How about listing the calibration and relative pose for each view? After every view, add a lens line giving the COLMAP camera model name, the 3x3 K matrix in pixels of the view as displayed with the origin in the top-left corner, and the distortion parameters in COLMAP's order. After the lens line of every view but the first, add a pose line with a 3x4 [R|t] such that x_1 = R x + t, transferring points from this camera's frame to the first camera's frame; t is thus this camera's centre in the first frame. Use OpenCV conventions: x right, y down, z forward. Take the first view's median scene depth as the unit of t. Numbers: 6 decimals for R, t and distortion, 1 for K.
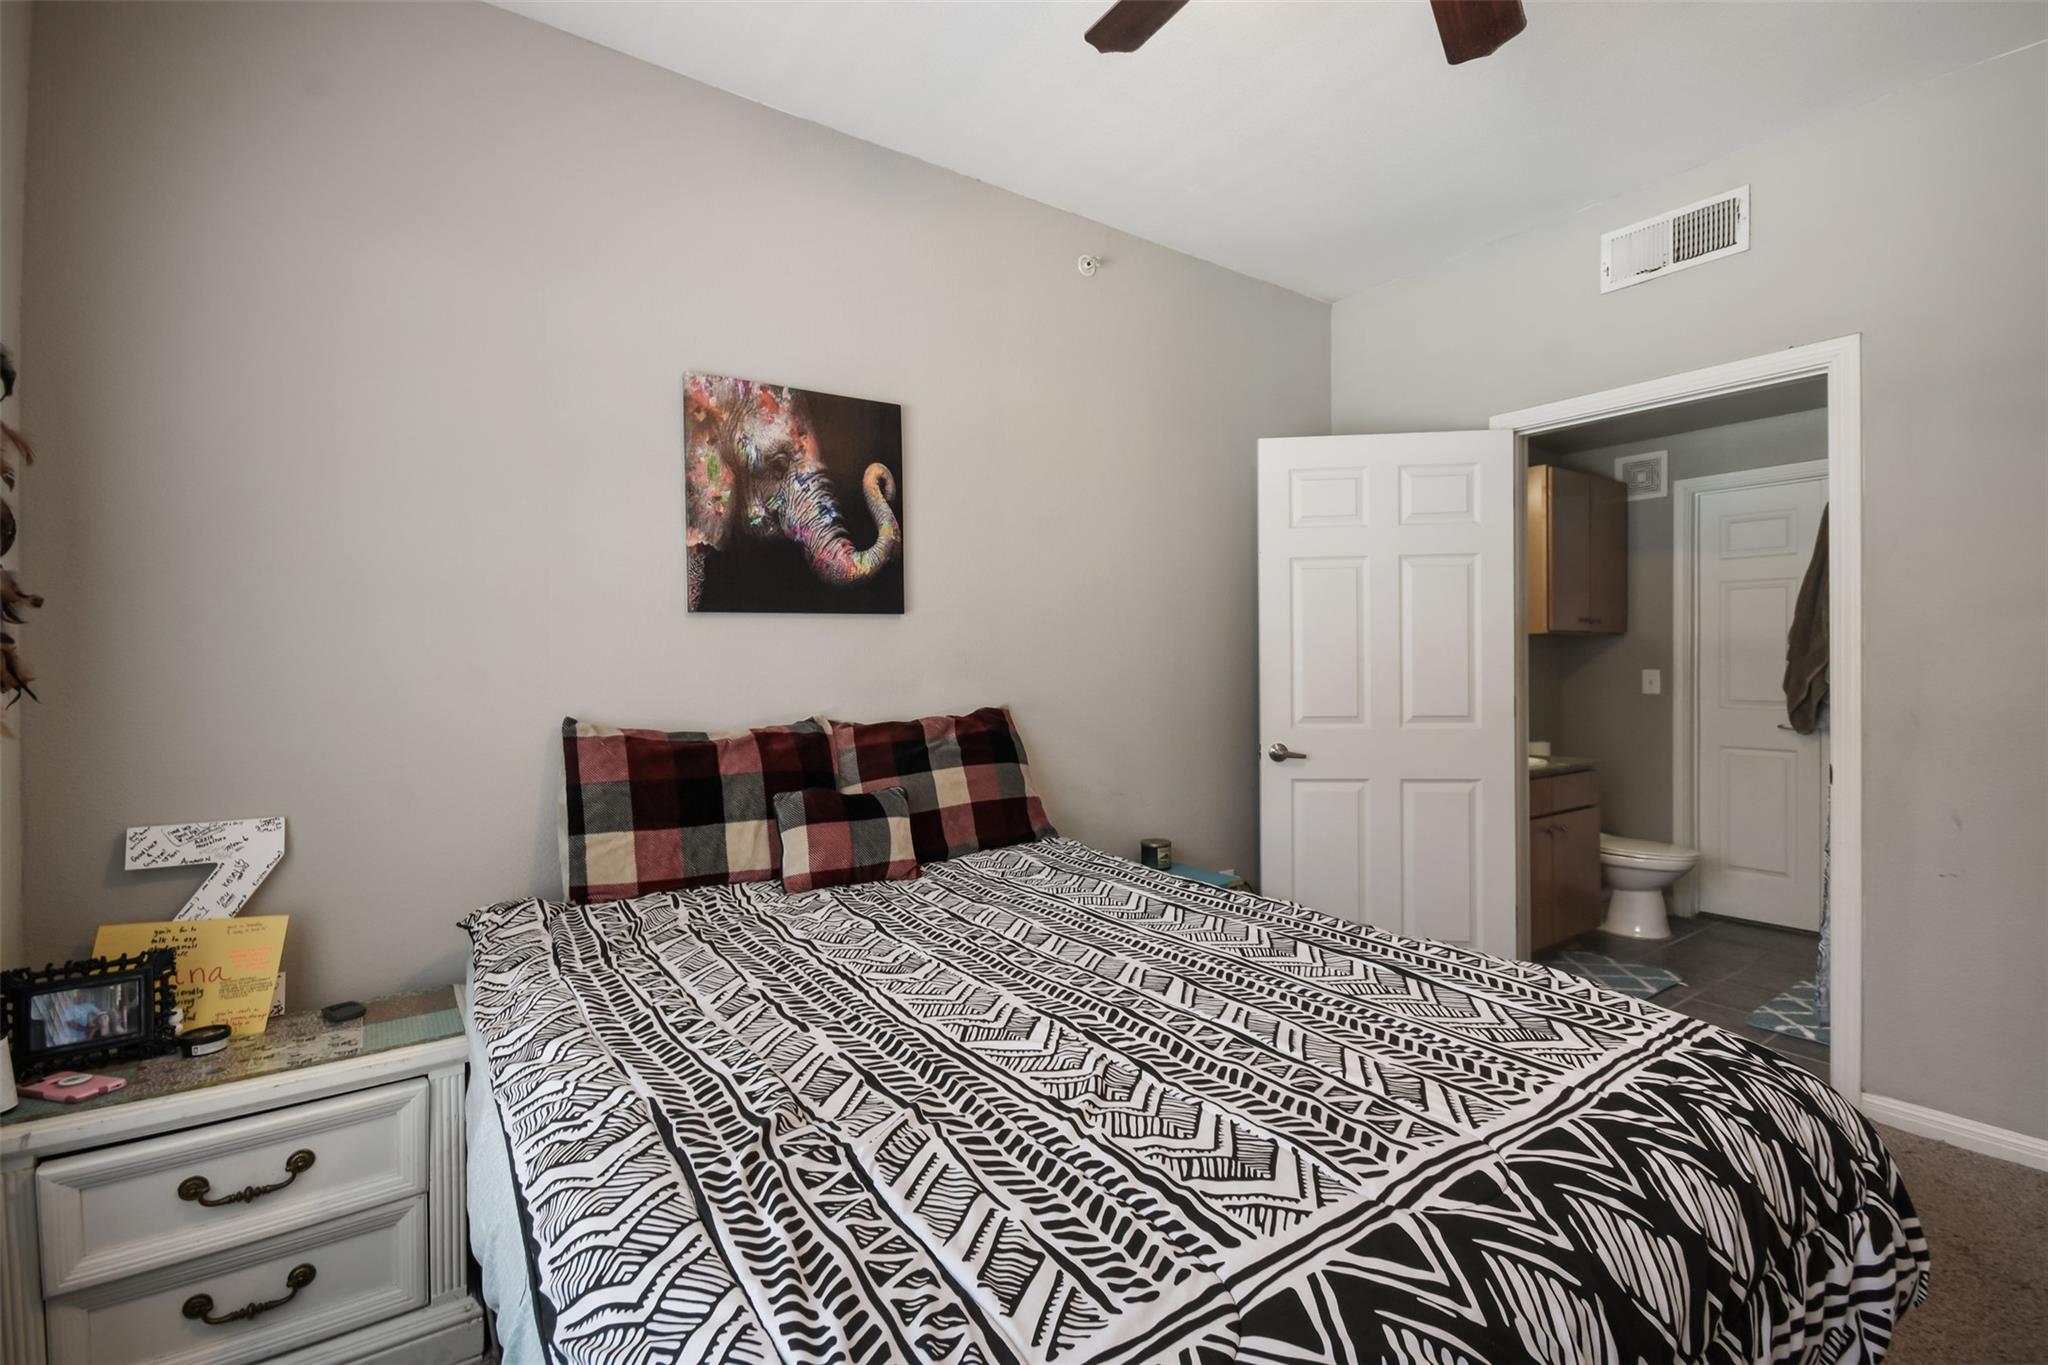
lens RADIAL K [[924.1, 0, 1035.1], [0, 924.1, 676.6], [0, 0, 1]] dist [0.007991, -0.001041]
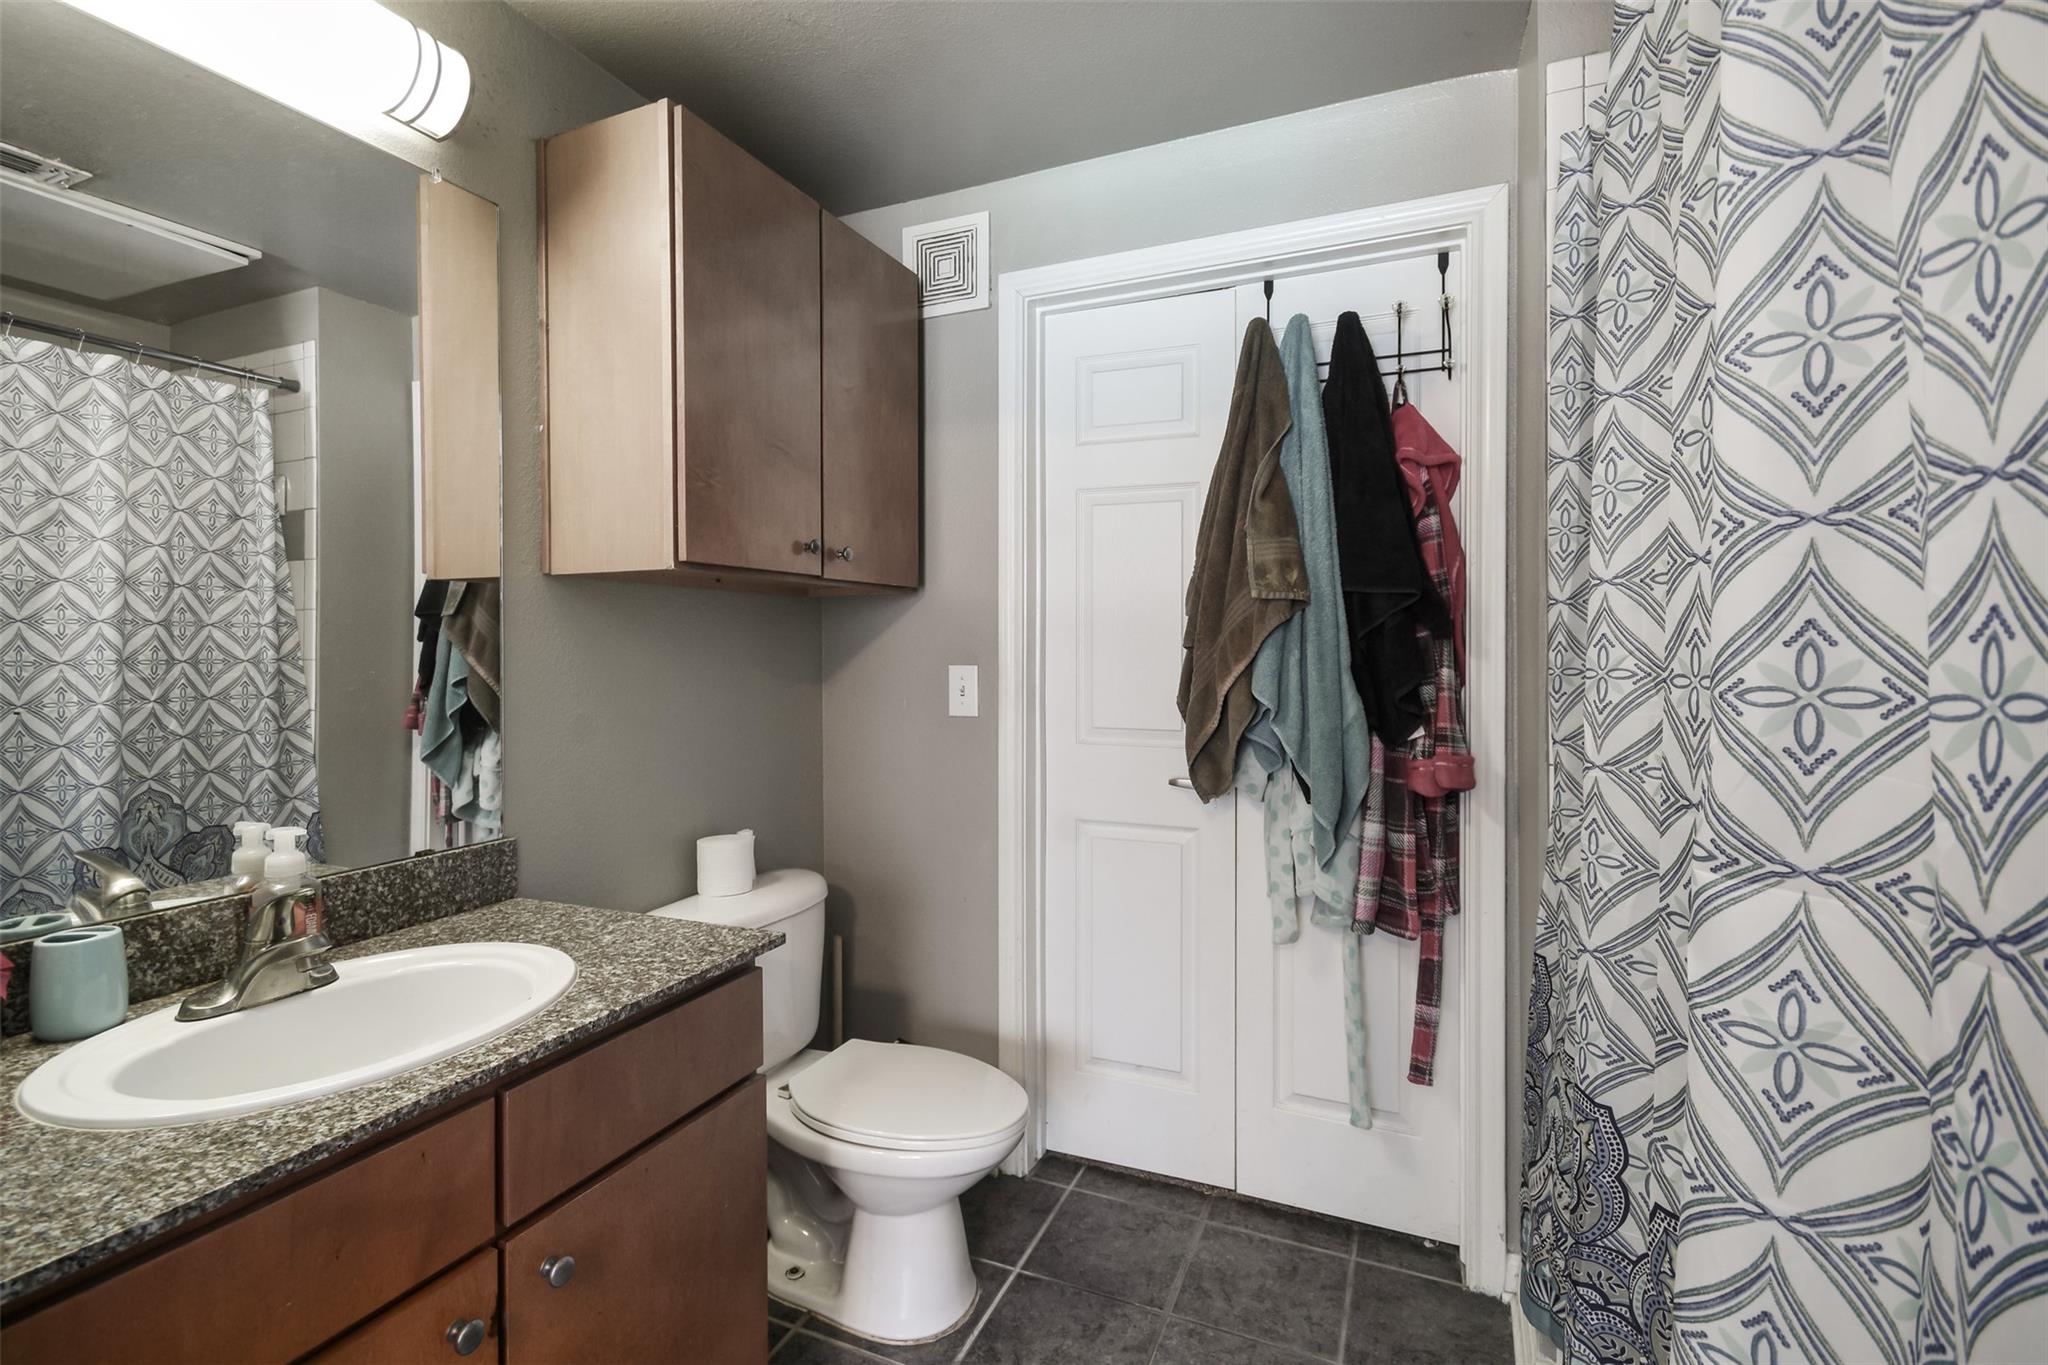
lens RADIAL K [[924.1, 0, 1023.0], [0, 924.1, 665.0], [0, 0, 1]] dist [0.007991, -0.001041]
pose [[0.861019, -0.002517, 0.508567, 0.461770], [0.001564, 0.999996, 0.002302, -0.009231], [-0.508571, -0.001187, 0.861020, 0.588903]]
